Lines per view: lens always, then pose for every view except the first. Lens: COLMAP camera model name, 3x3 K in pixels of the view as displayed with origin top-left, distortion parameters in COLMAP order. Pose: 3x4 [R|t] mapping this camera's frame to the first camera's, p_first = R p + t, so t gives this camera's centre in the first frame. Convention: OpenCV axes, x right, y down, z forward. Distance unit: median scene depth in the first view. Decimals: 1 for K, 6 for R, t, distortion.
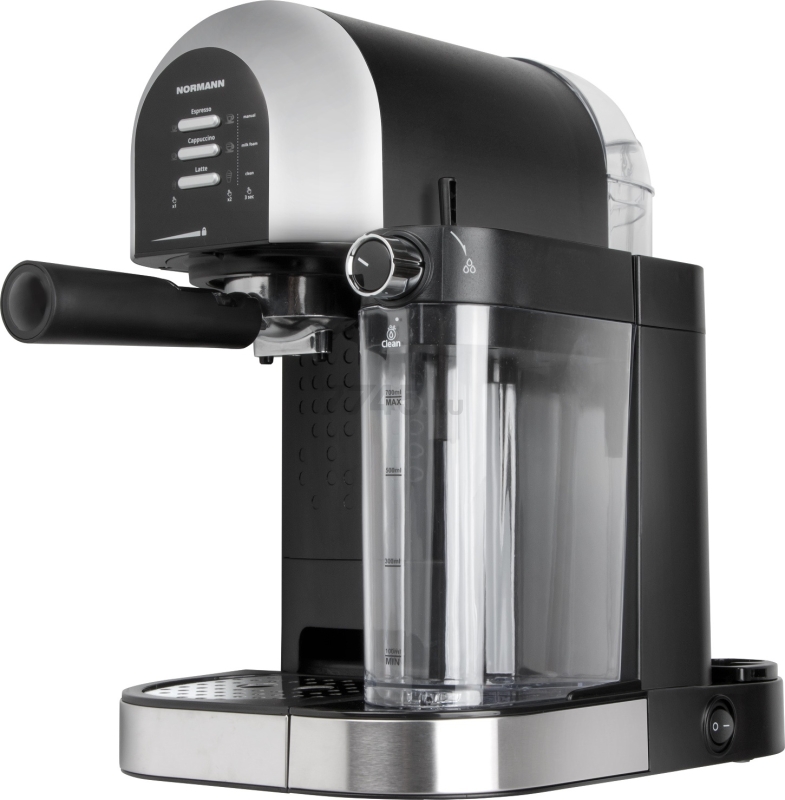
lens RADIAL K [[2305.1, 0, 392.7], [0, 2305.1, 400.1], [0, 0, 1]] dist [-0.206743, 0.000000]
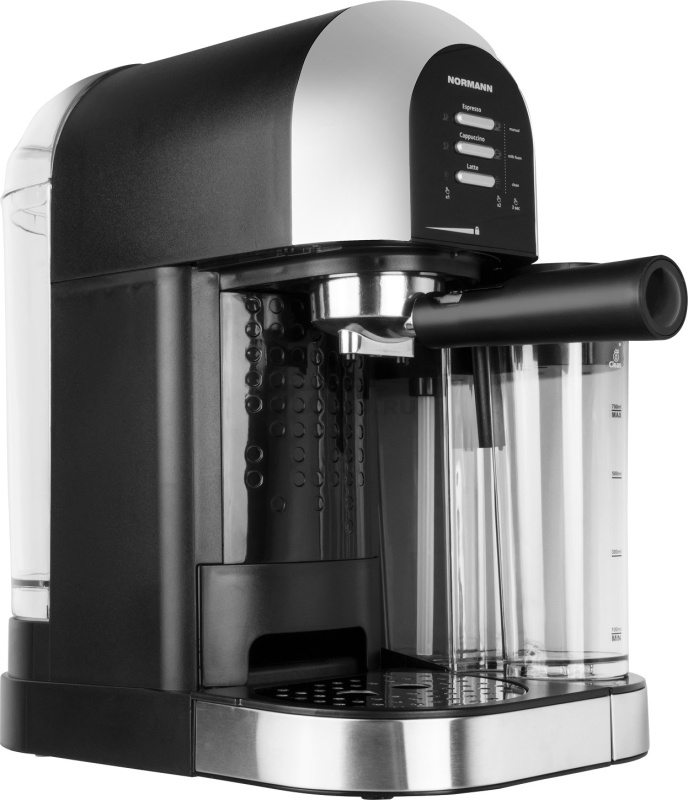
lens RADIAL K [[1877.8, 0, 344.4], [0, 1877.8, 400.6], [0, 0, 1]] dist [-0.175831, 0.000000]
pose [[0.098065, 0.049996, 0.993923, -0.893838], [-0.036949, 0.998232, -0.046567, 0.040082], [-0.994494, -0.032158, 0.099739, 0.978704]]
